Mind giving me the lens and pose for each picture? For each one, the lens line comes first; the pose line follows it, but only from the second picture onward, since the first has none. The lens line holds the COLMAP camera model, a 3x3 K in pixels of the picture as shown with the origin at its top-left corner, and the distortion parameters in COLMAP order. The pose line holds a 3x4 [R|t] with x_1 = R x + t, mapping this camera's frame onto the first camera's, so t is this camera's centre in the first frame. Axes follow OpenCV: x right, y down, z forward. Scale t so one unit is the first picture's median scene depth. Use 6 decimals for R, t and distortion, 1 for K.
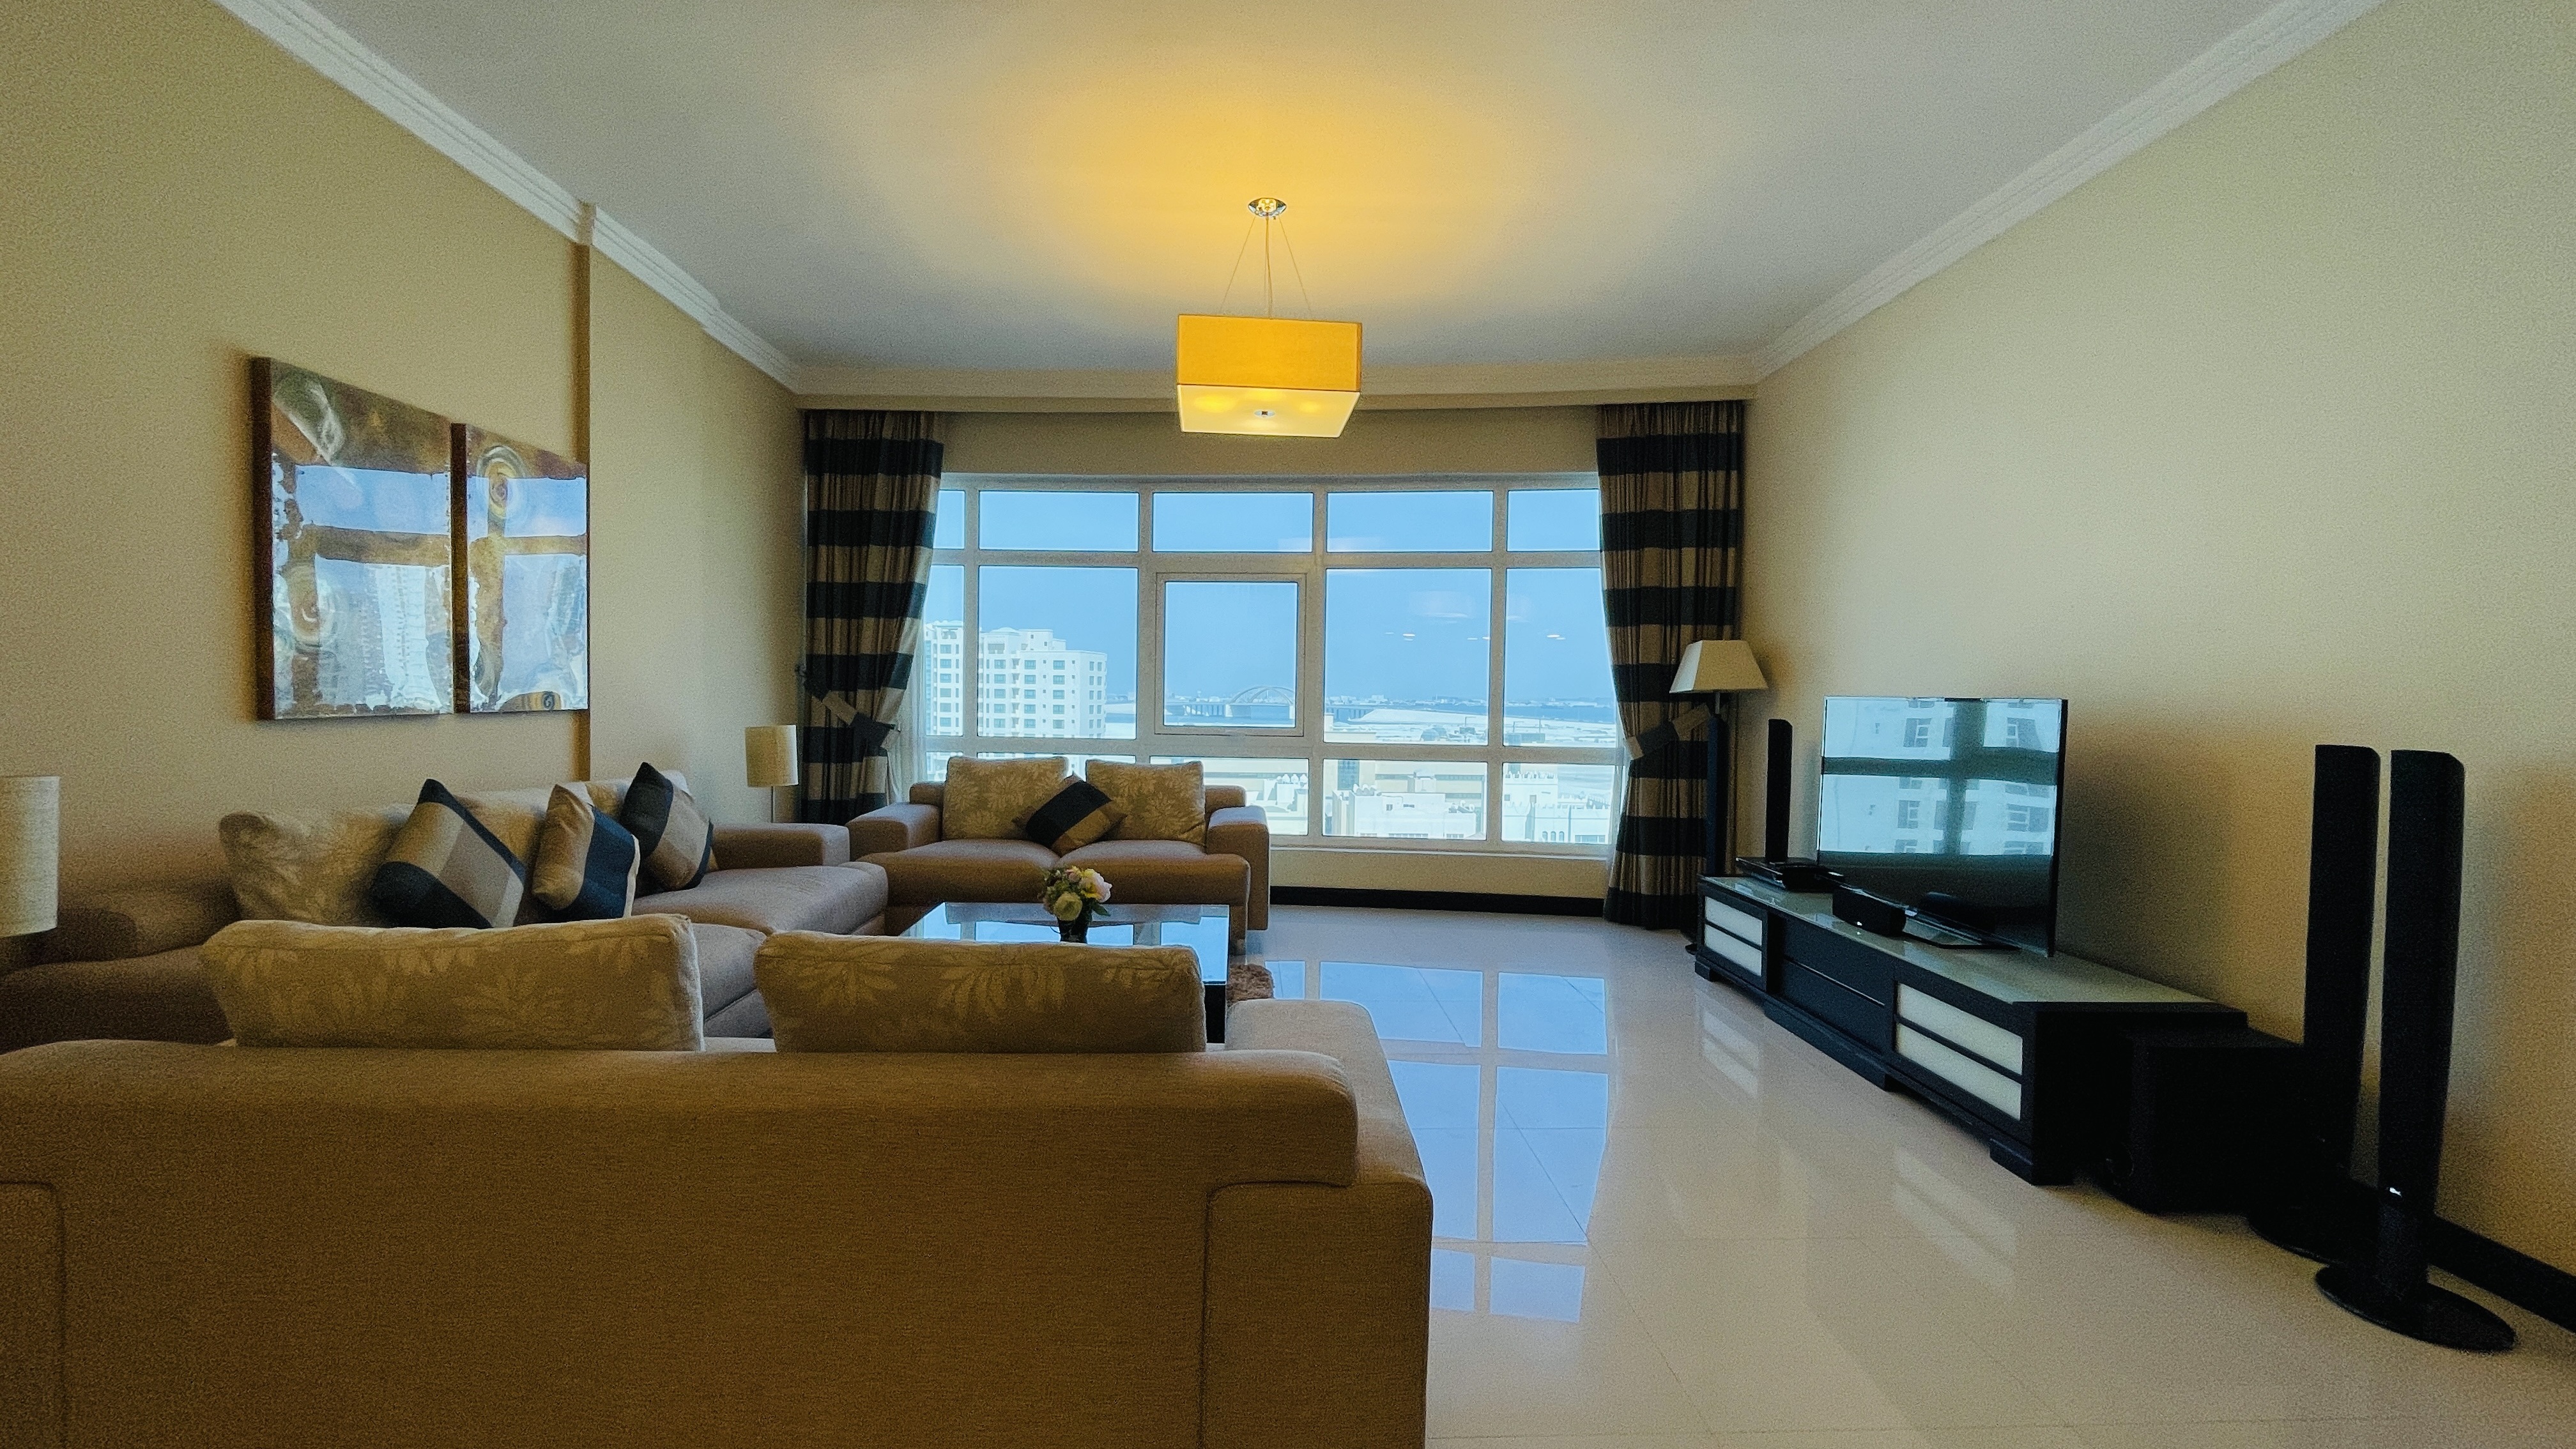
lens RADIAL K [[1060.4, 0, 1296.2], [0, 1060.4, 723.0], [0, 0, 1]] dist [0.001033, 0.000179]
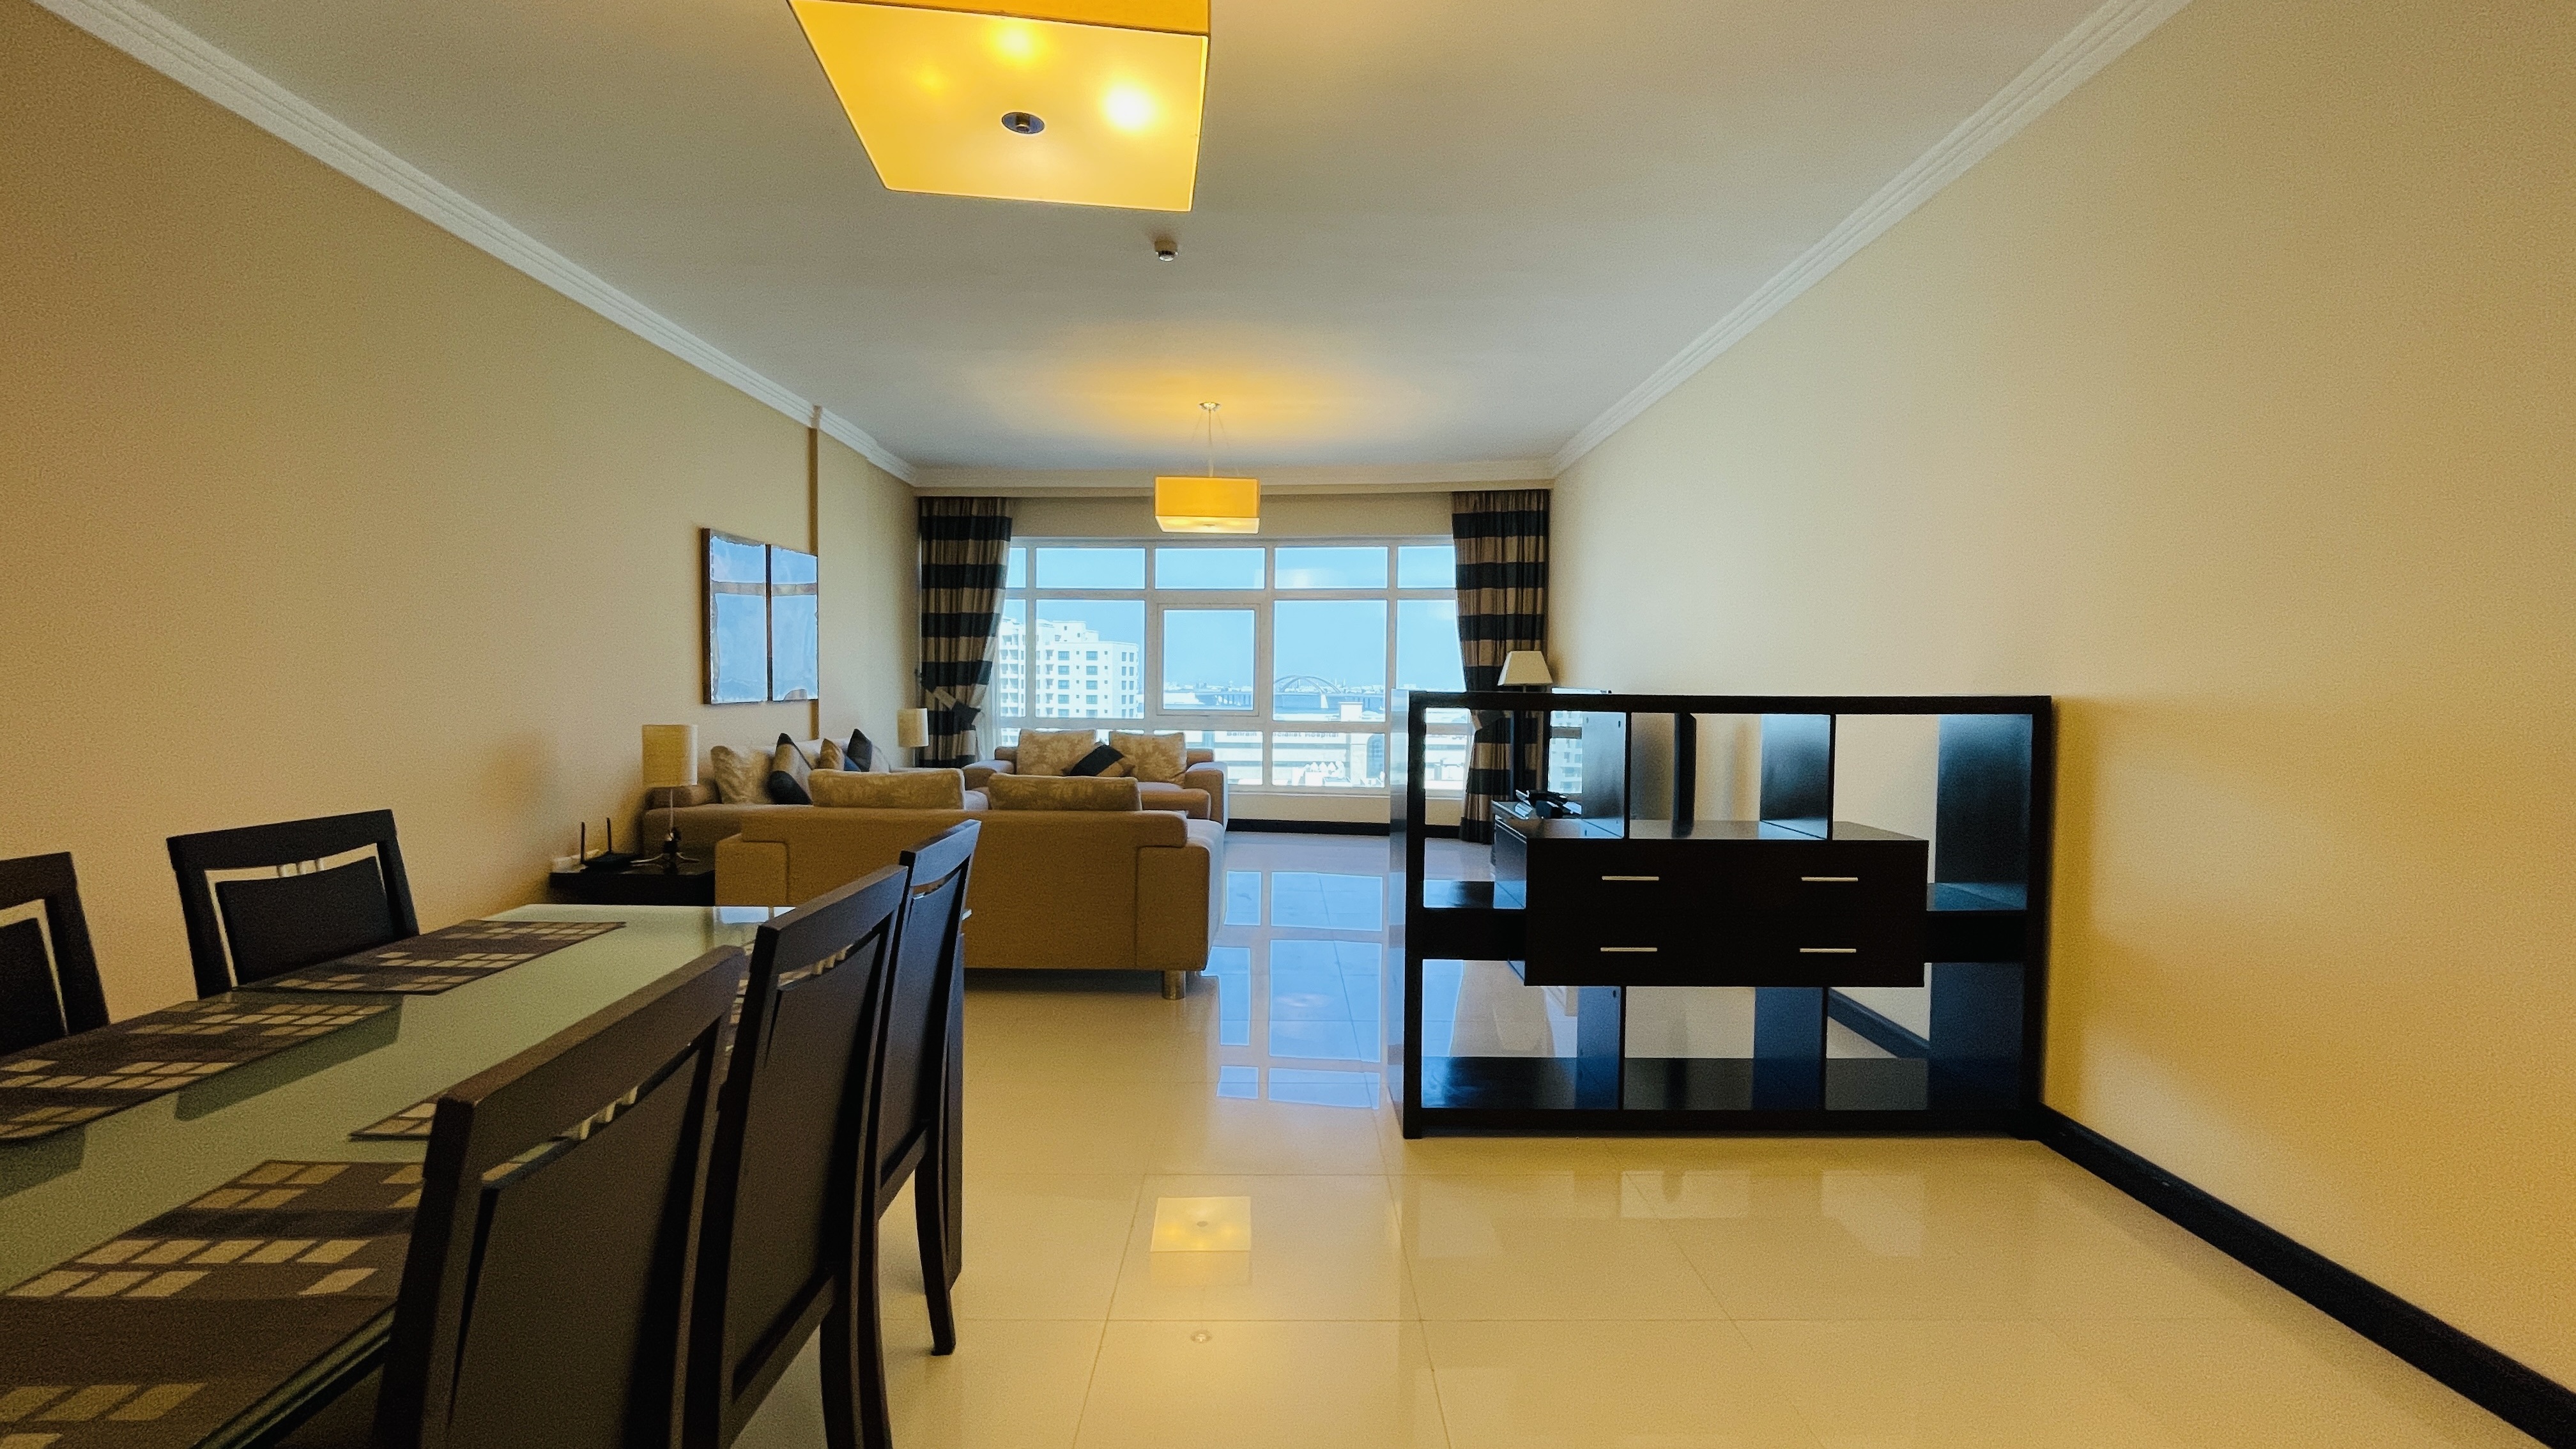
lens RADIAL K [[1060.4, 0, 1299.0], [0, 1060.4, 720.7], [0, 0, 1]] dist [0.001033, 0.000179]
pose [[0.999611, -0.003238, -0.027706, 0.111285], [0.003459, 0.999963, 0.007928, 0.008065], [0.027679, -0.008021, 0.999585, -0.489994]]
